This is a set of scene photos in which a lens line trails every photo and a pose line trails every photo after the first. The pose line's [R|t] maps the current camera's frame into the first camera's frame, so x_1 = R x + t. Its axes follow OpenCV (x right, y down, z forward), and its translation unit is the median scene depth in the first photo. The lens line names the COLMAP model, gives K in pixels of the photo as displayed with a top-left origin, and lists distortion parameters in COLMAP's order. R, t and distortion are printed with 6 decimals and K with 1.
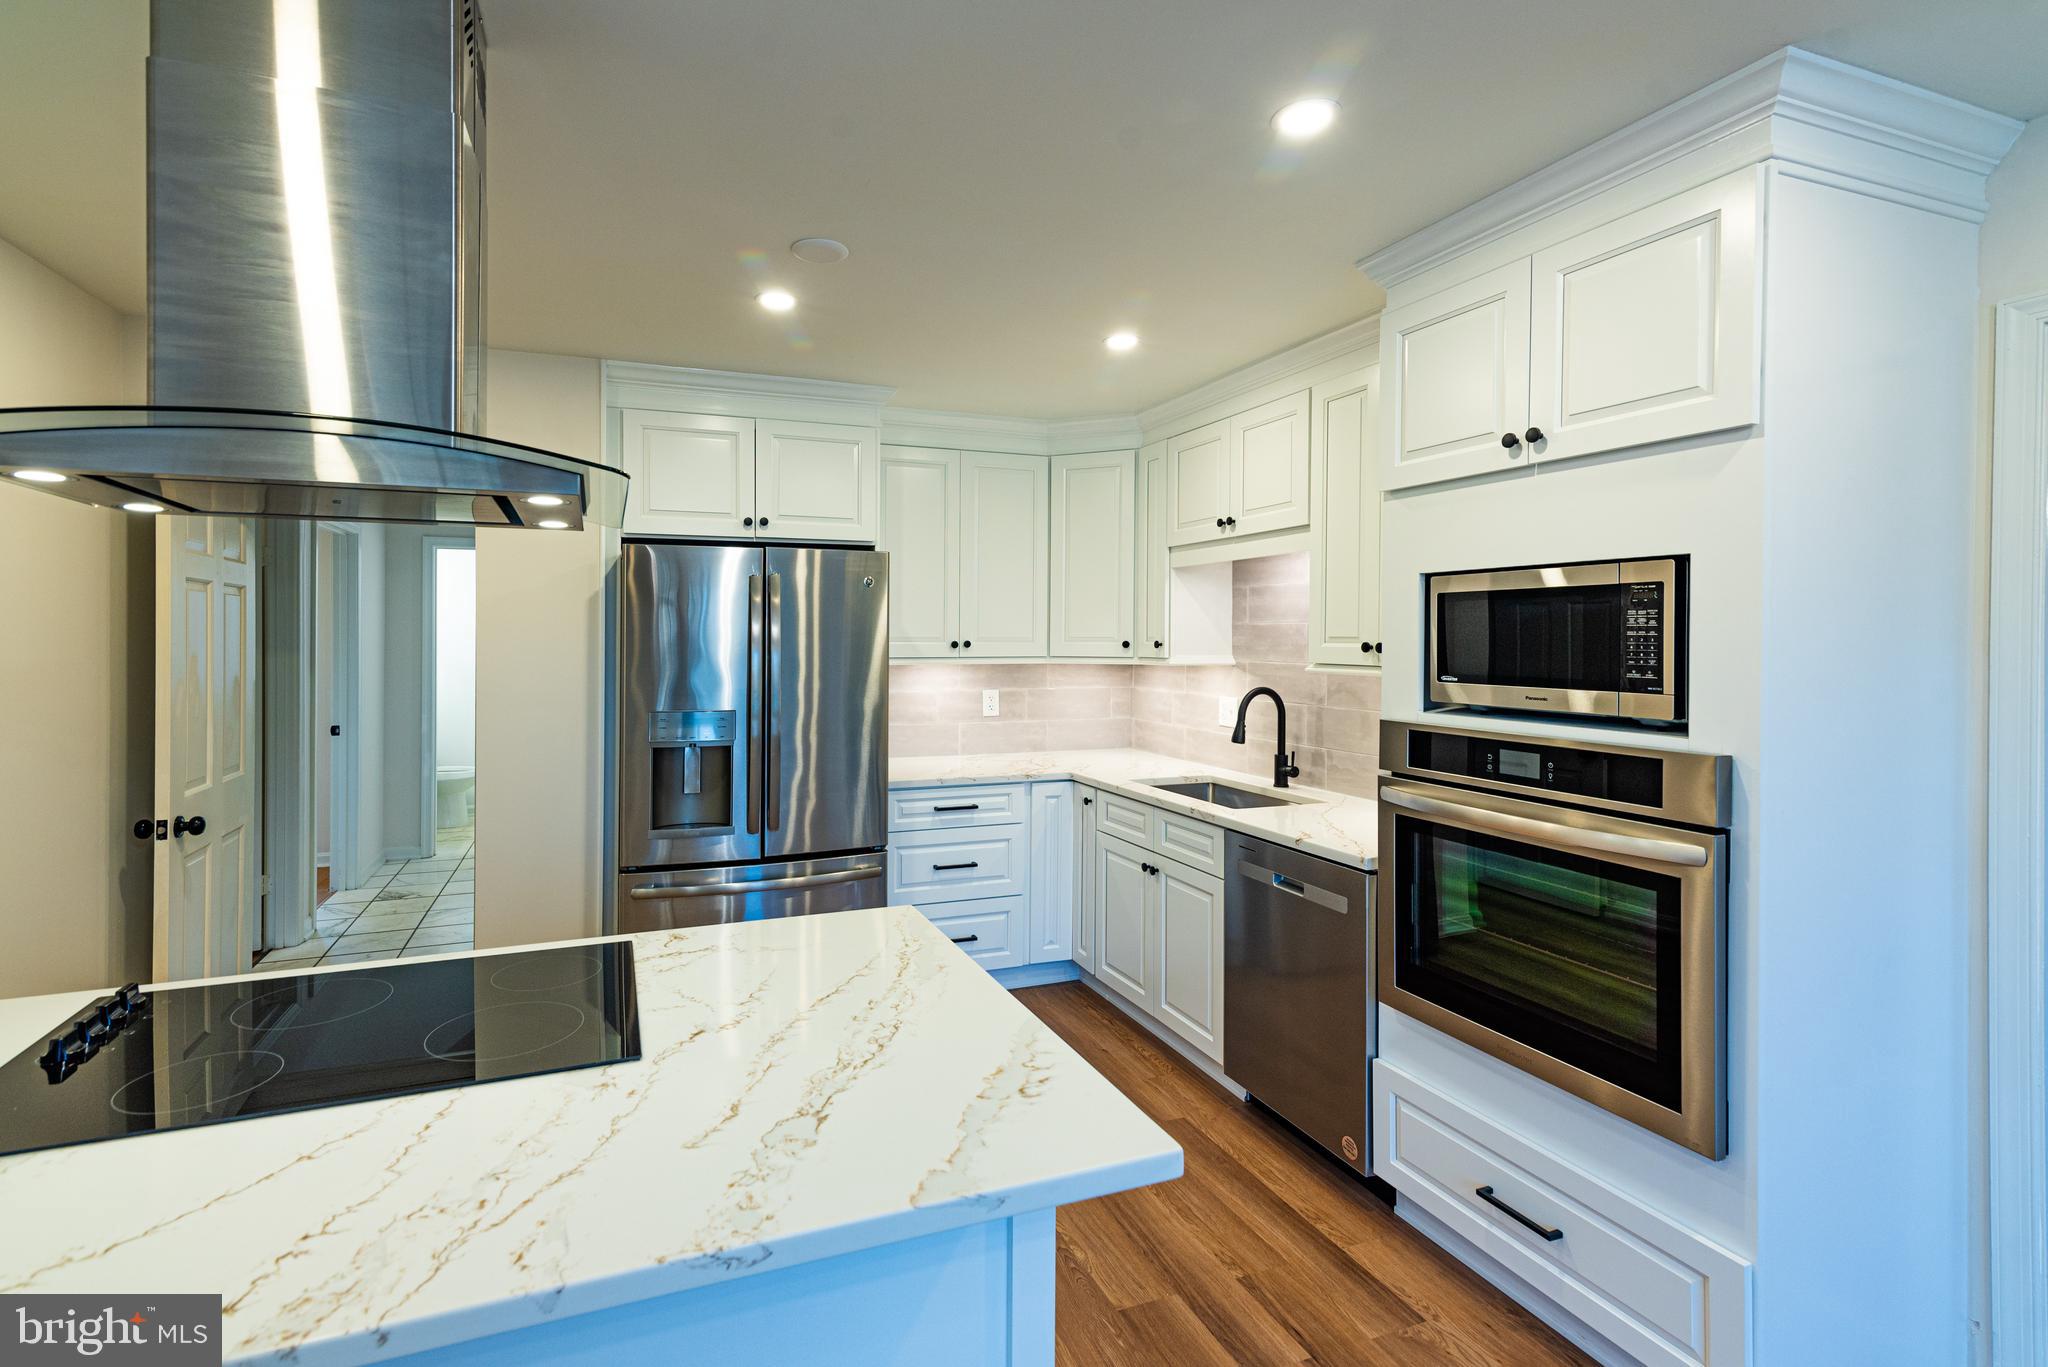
lens RADIAL K [[964.3, 0, 979.8], [0, 964.3, 638.4], [0, 0, 1]] dist [0.019634, -0.003472]
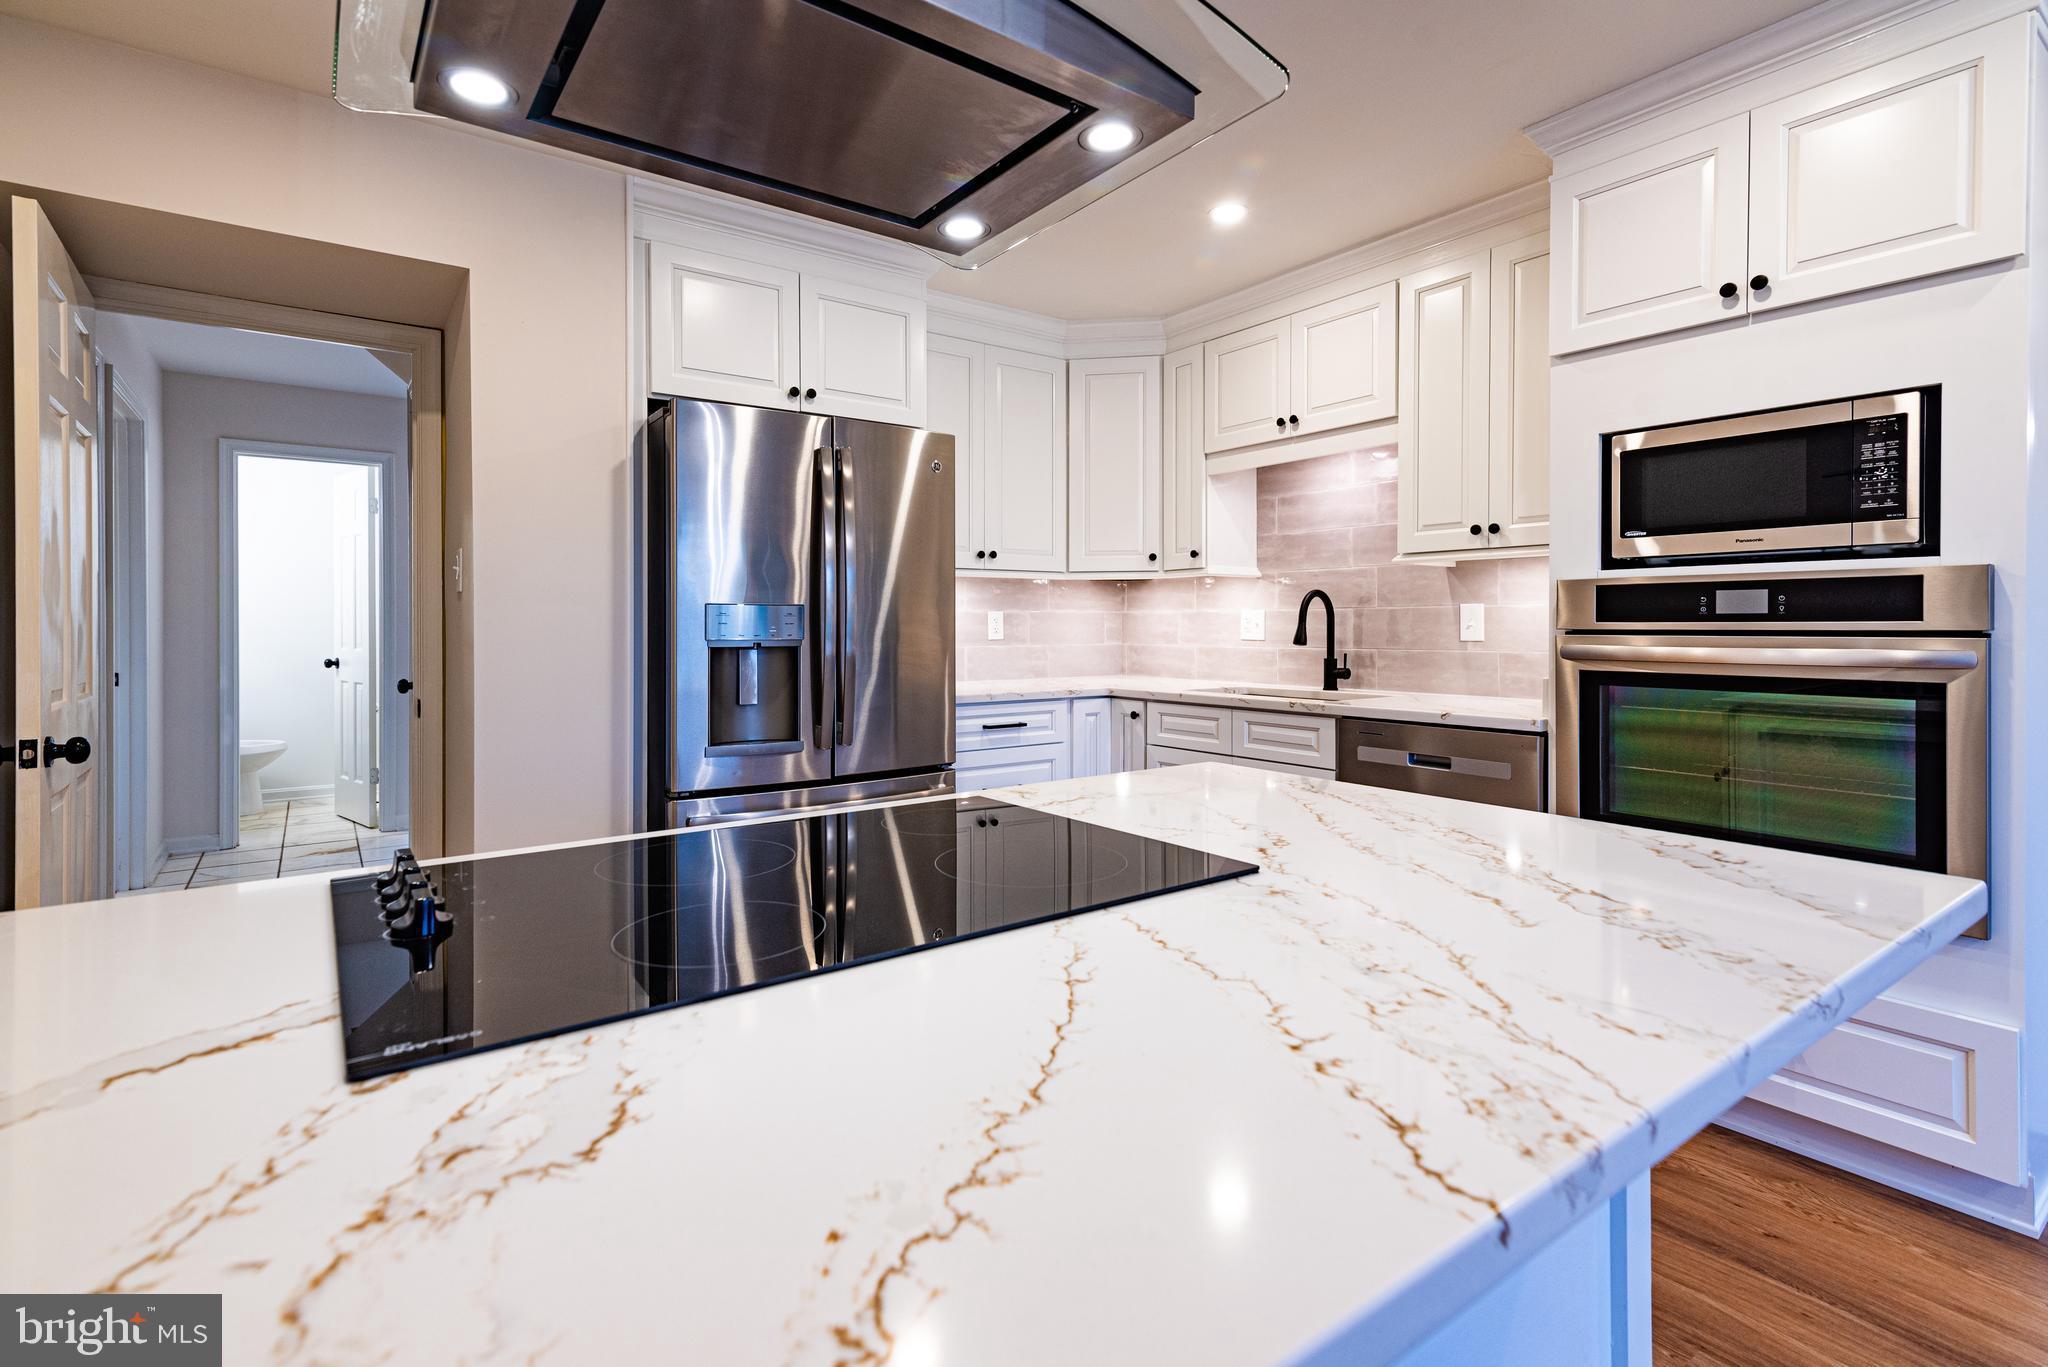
lens RADIAL K [[964.3, 0, 1009.9], [0, 964.3, 635.3], [0, 0, 1]] dist [0.019634, -0.003472]
pose [[0.965127, -0.008029, 0.261661, -0.402929], [0.007069, 0.999964, 0.004608, 0.132291], [-0.261688, -0.002597, 0.965149, 0.170429]]
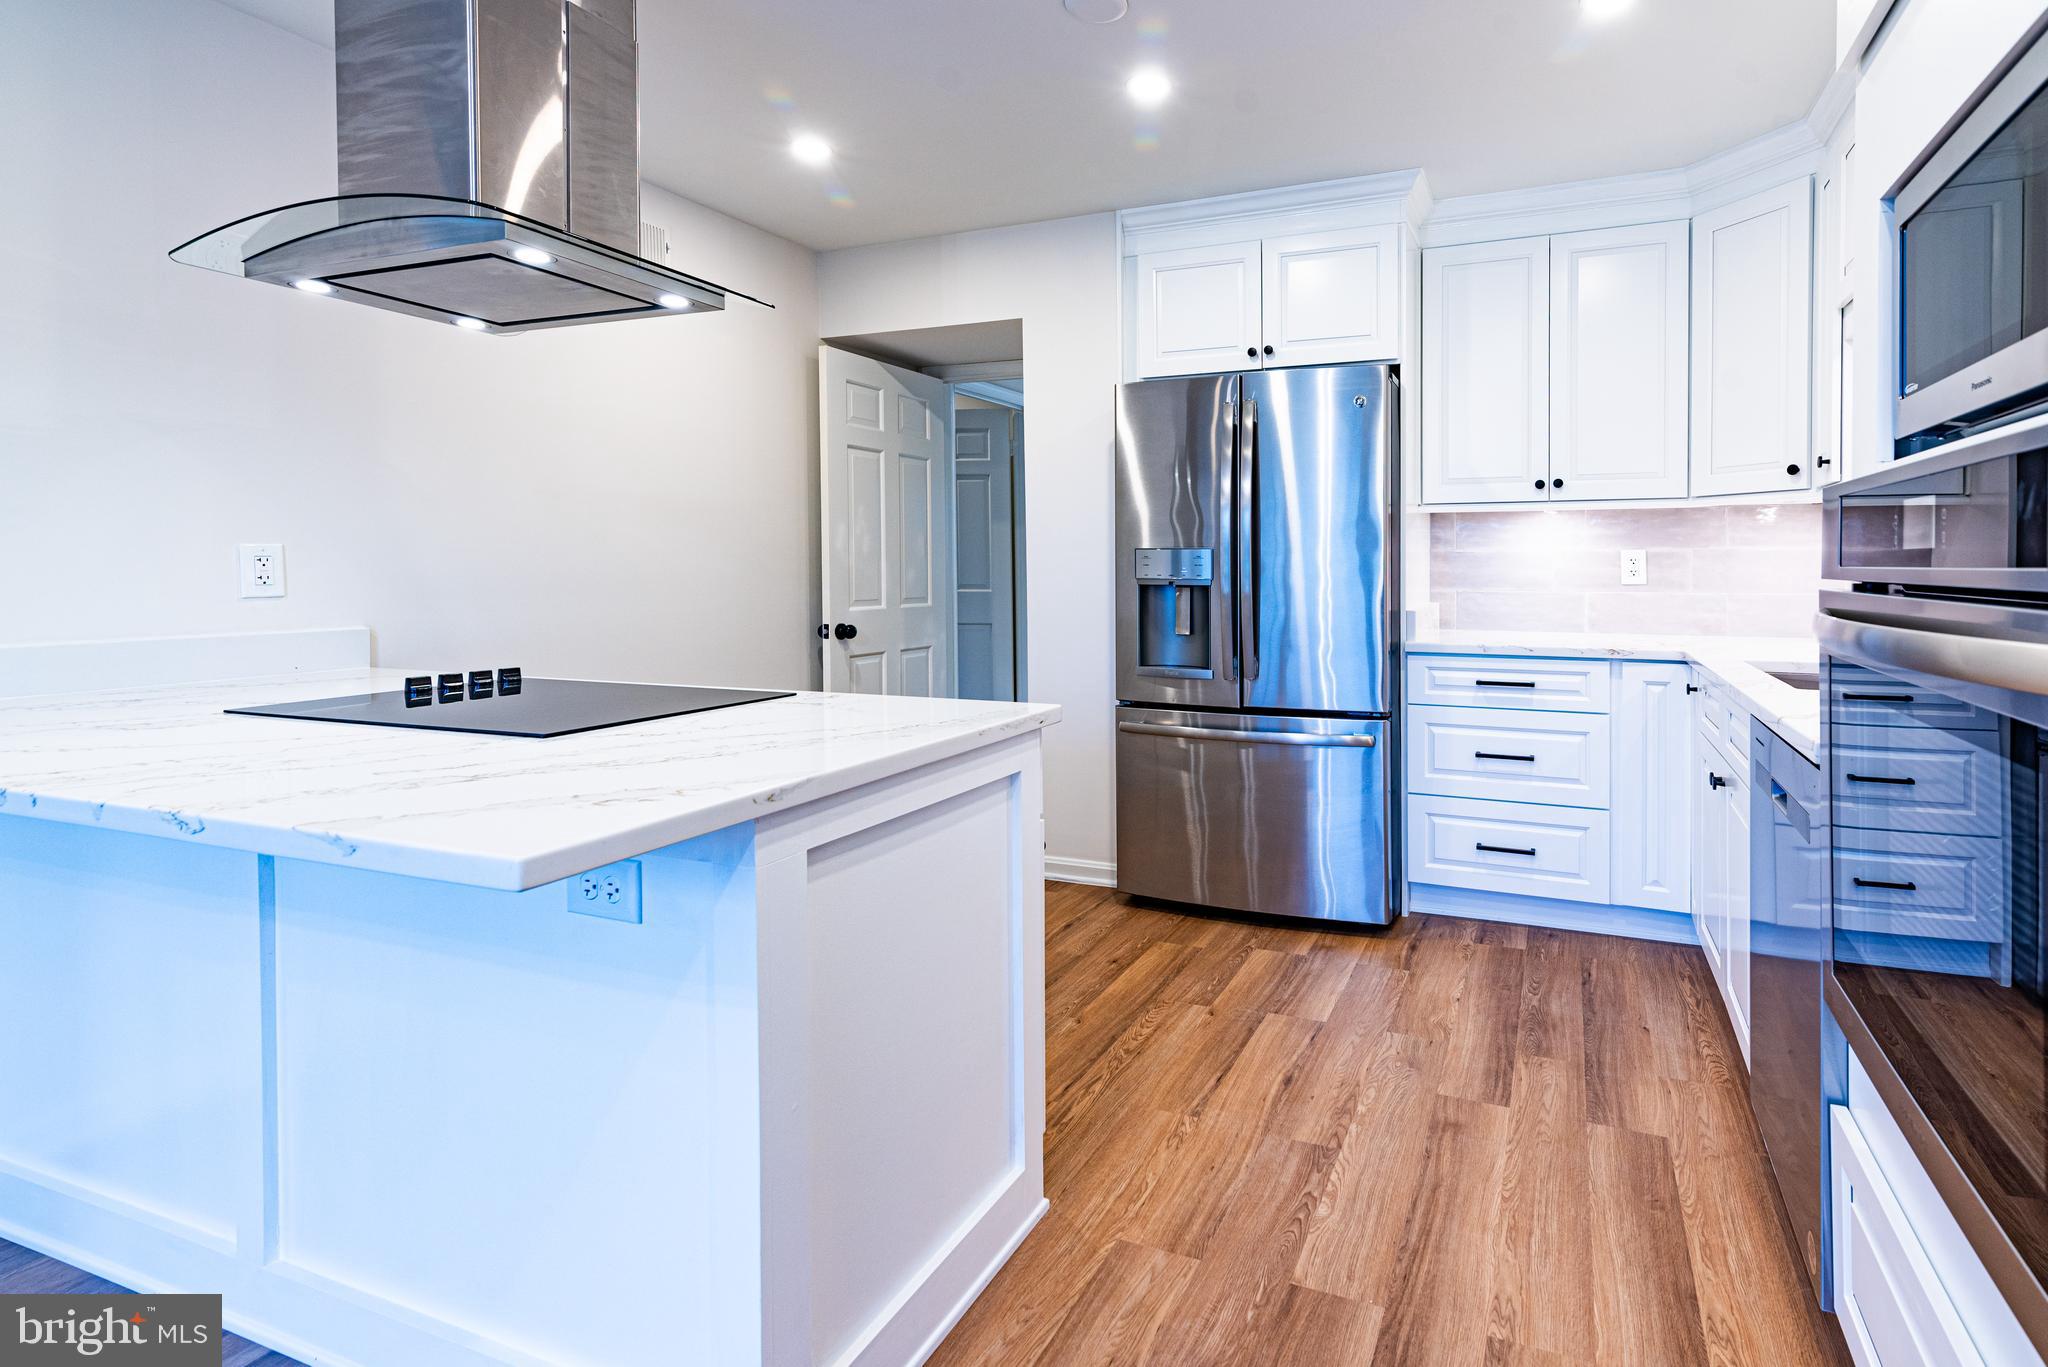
lens RADIAL K [[1005.5, 0, 1198.3], [0, 1005.5, 589.2], [0, 0, 1]] dist [0.009386, 0.001094]
pose [[0.748399, 0.009734, -0.663178, 0.521840], [0.001458, 0.999866, 0.016321, 0.131562], [0.663247, -0.013181, 0.748284, 0.337770]]
